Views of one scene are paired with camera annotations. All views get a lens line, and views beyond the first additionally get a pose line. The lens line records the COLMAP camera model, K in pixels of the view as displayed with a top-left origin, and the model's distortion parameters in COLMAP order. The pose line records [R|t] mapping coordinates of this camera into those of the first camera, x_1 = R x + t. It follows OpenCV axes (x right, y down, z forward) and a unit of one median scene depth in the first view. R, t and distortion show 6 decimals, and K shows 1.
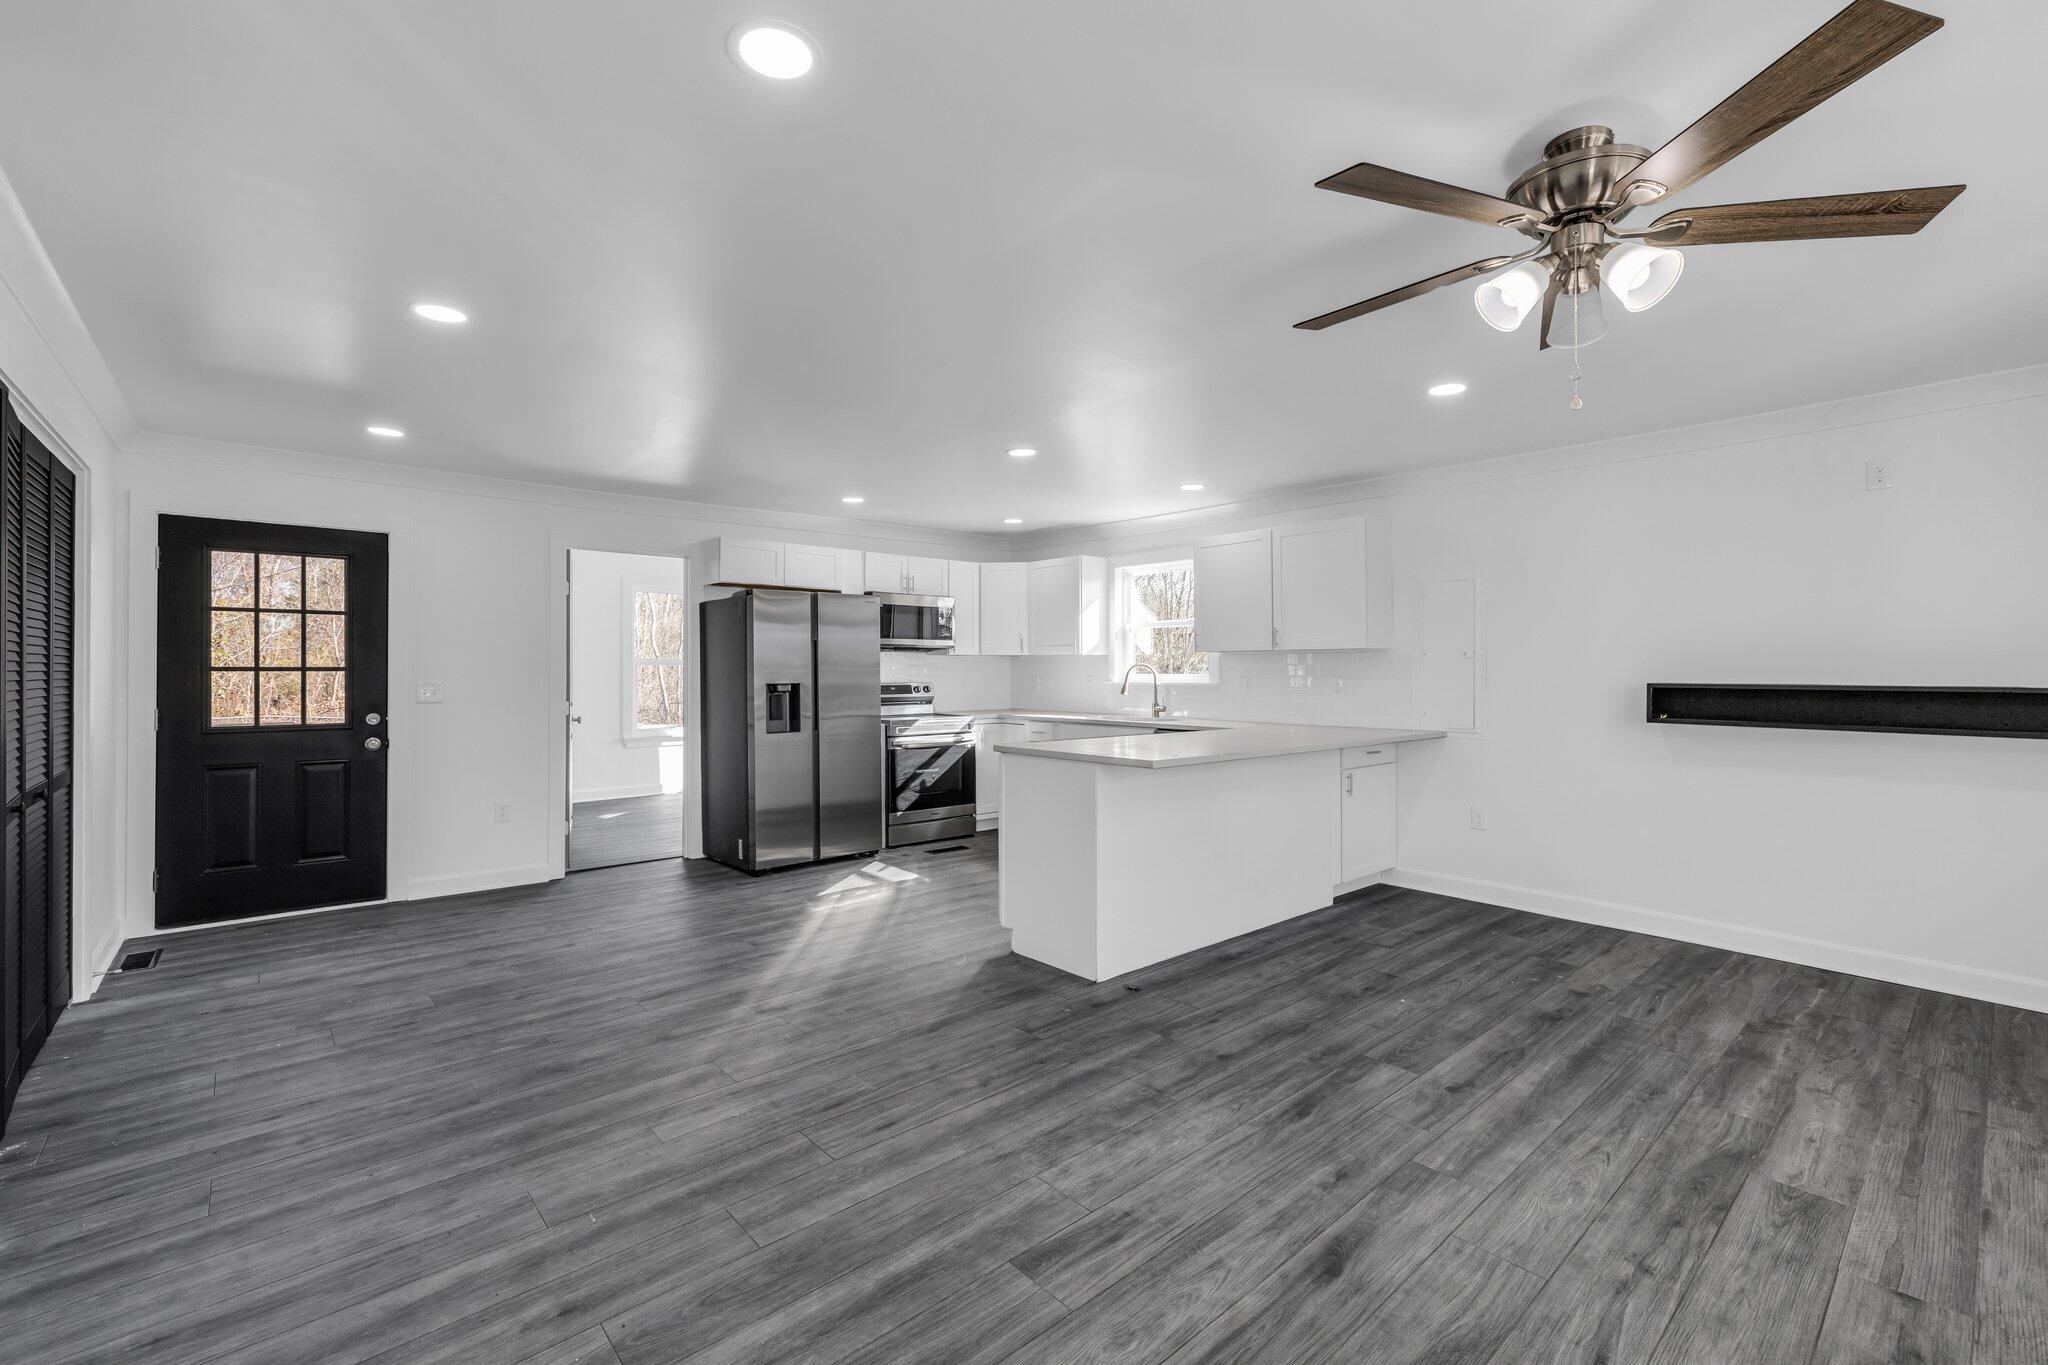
lens RADIAL K [[870.8, 0, 1026.6], [0, 870.8, 675.1], [0, 0, 1]] dist [-0.000468, 0.000032]
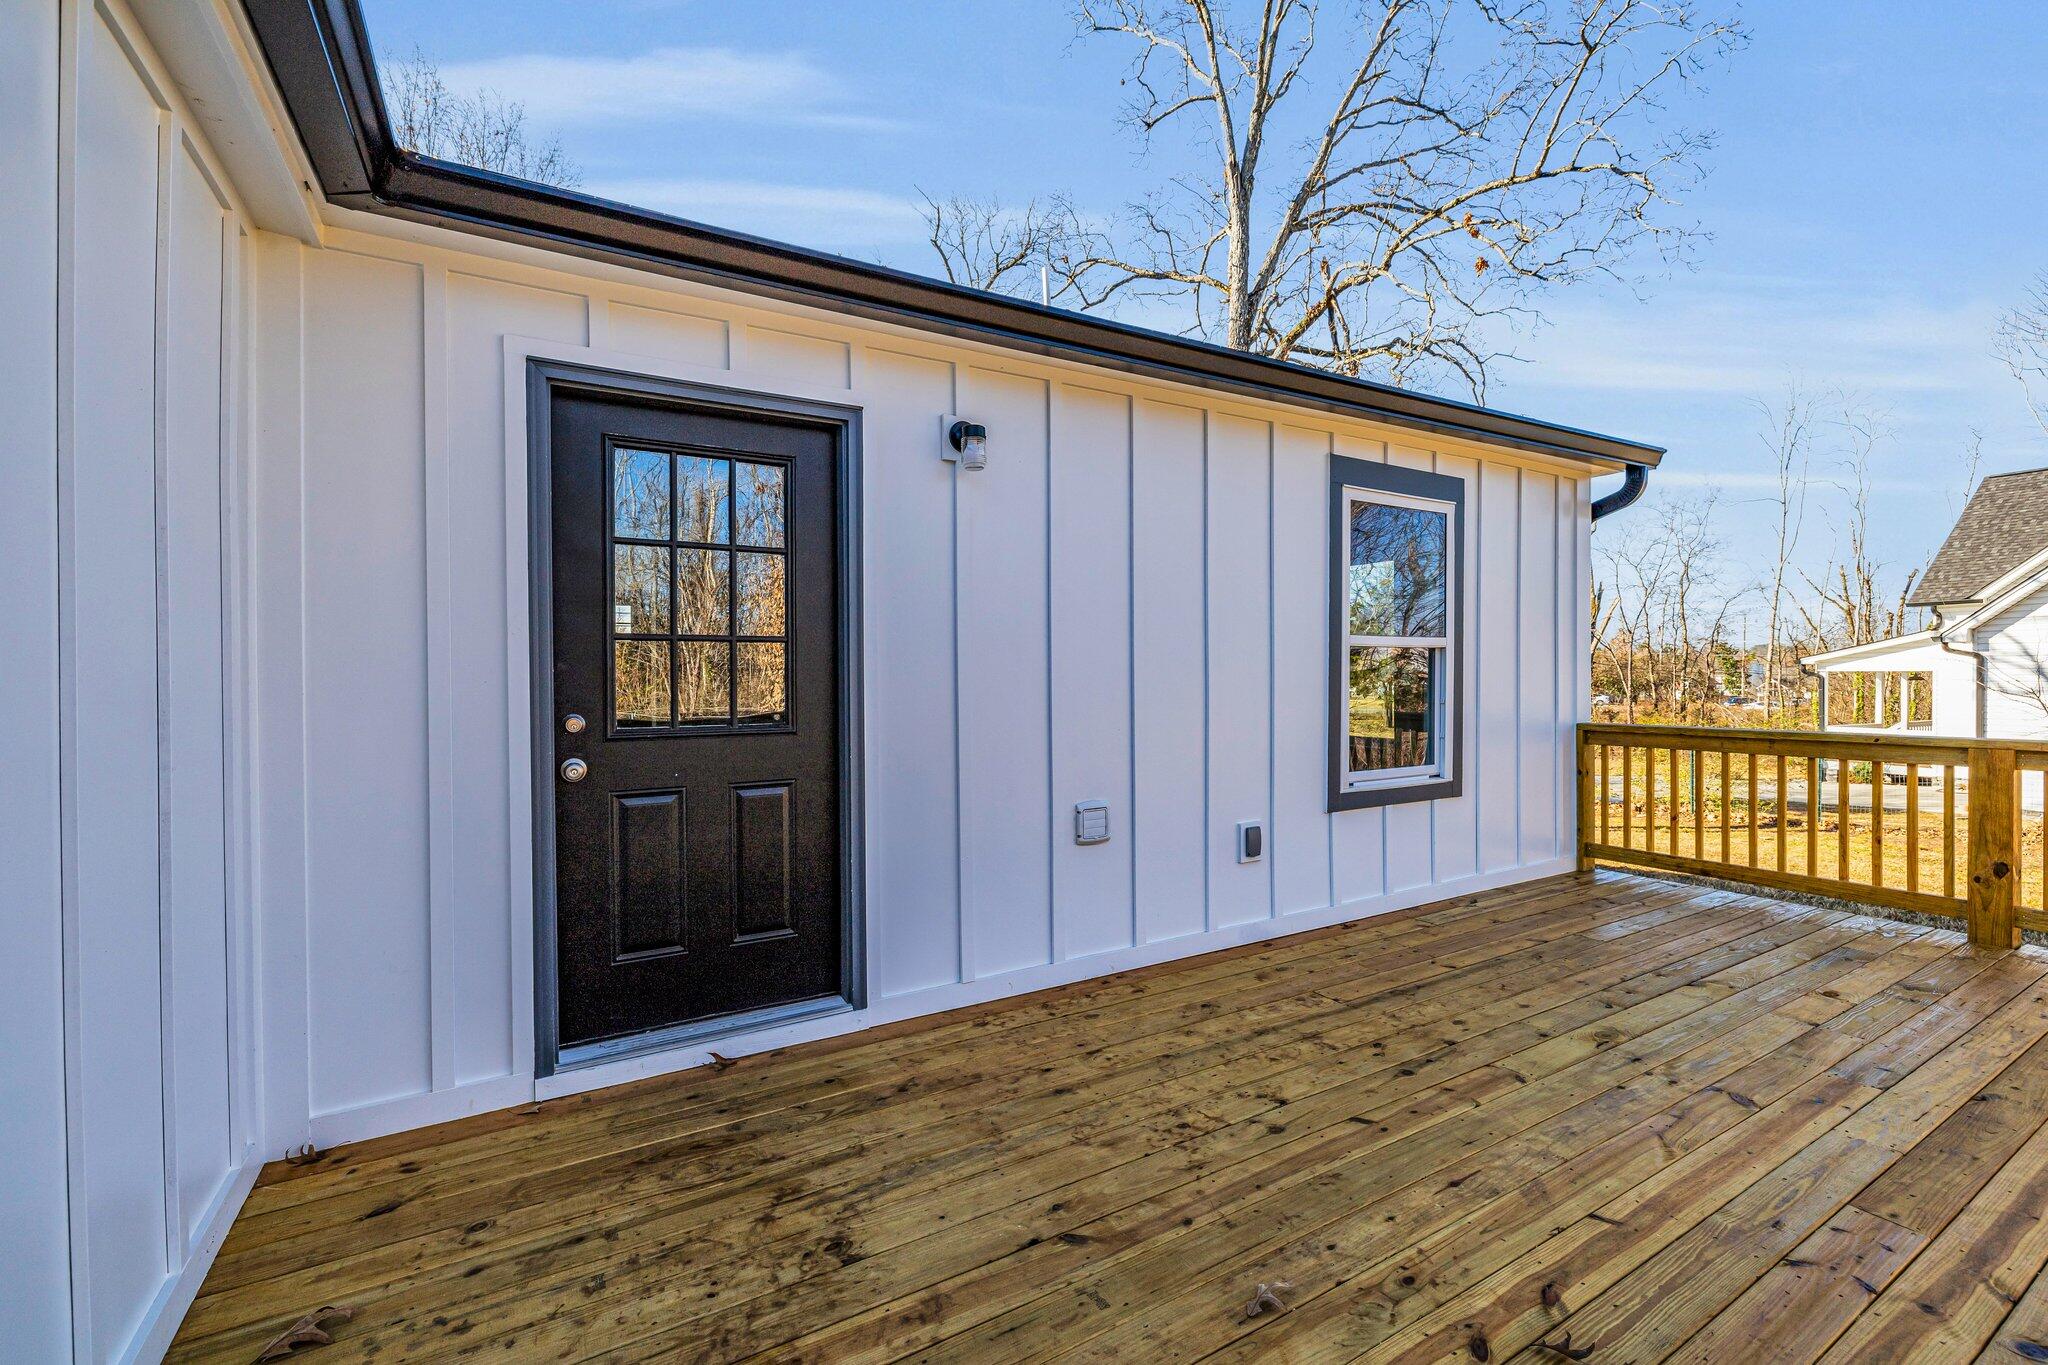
lens RADIAL K [[858.8, 0, 1021.1], [0, 858.8, 673.9], [0, 0, 1]] dist [-0.001017, -0.000005]
pose [[0.980752, -0.002178, -0.195244, -0.471881], [0.002319, 0.999997, 0.000494, 0.020360], [0.195243, -0.000937, 0.980754, 0.398410]]
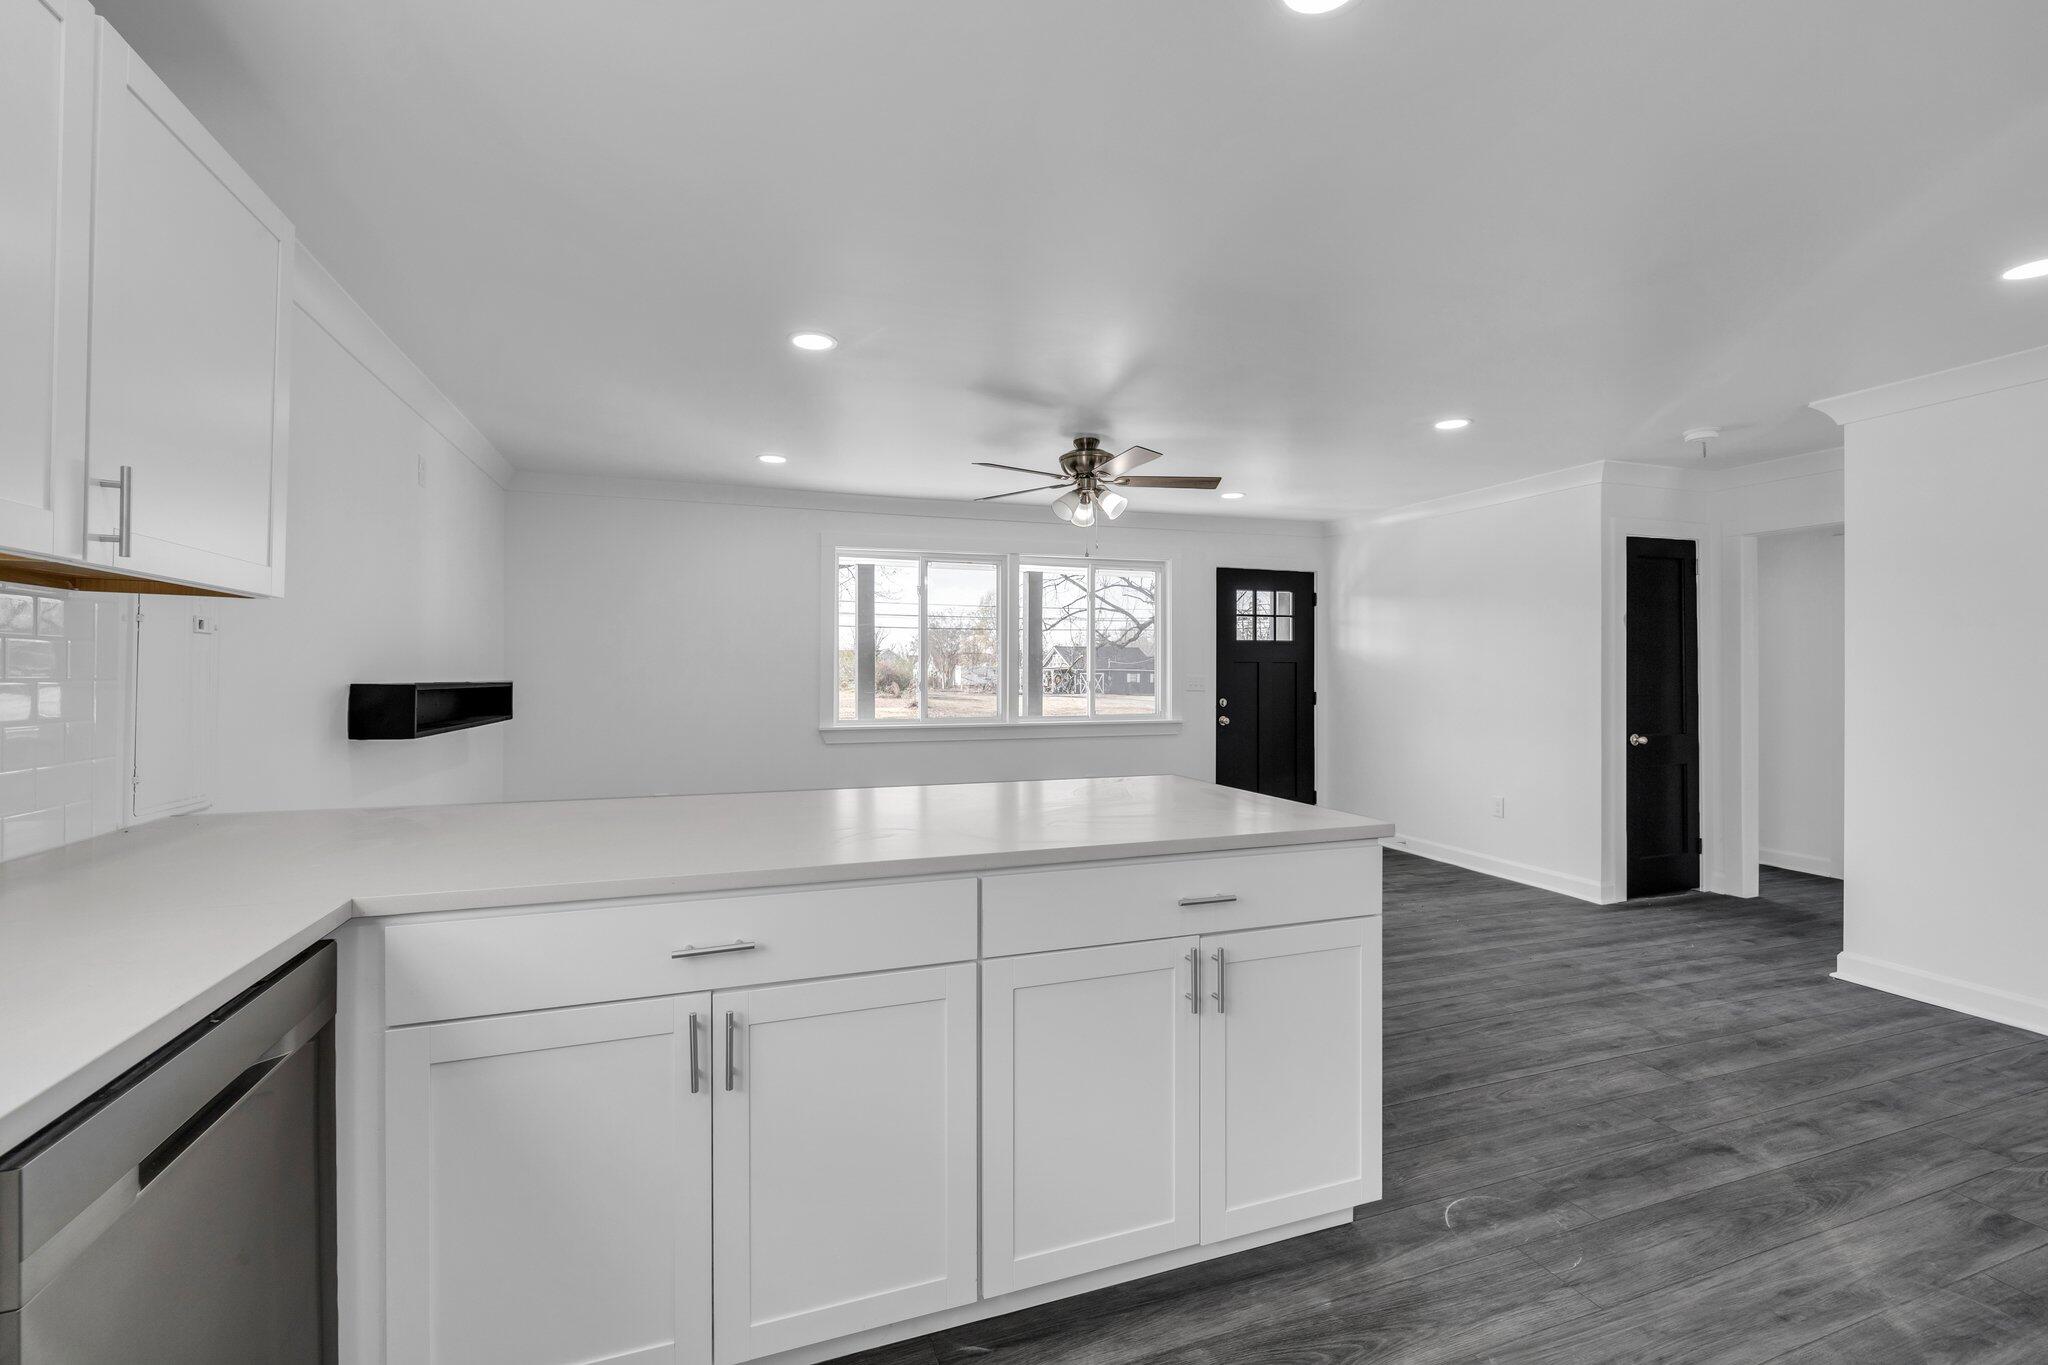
lens RADIAL K [[870.8, 0, 1026.6], [0, 870.8, 675.1], [0, 0, 1]] dist [-0.000468, 0.000032]
pose [[-0.933608, -0.003490, 0.358279, -0.016174], [-0.001292, 0.999979, 0.006376, -0.002355], [-0.358294, 0.005489, -0.933593, 1.249232]]
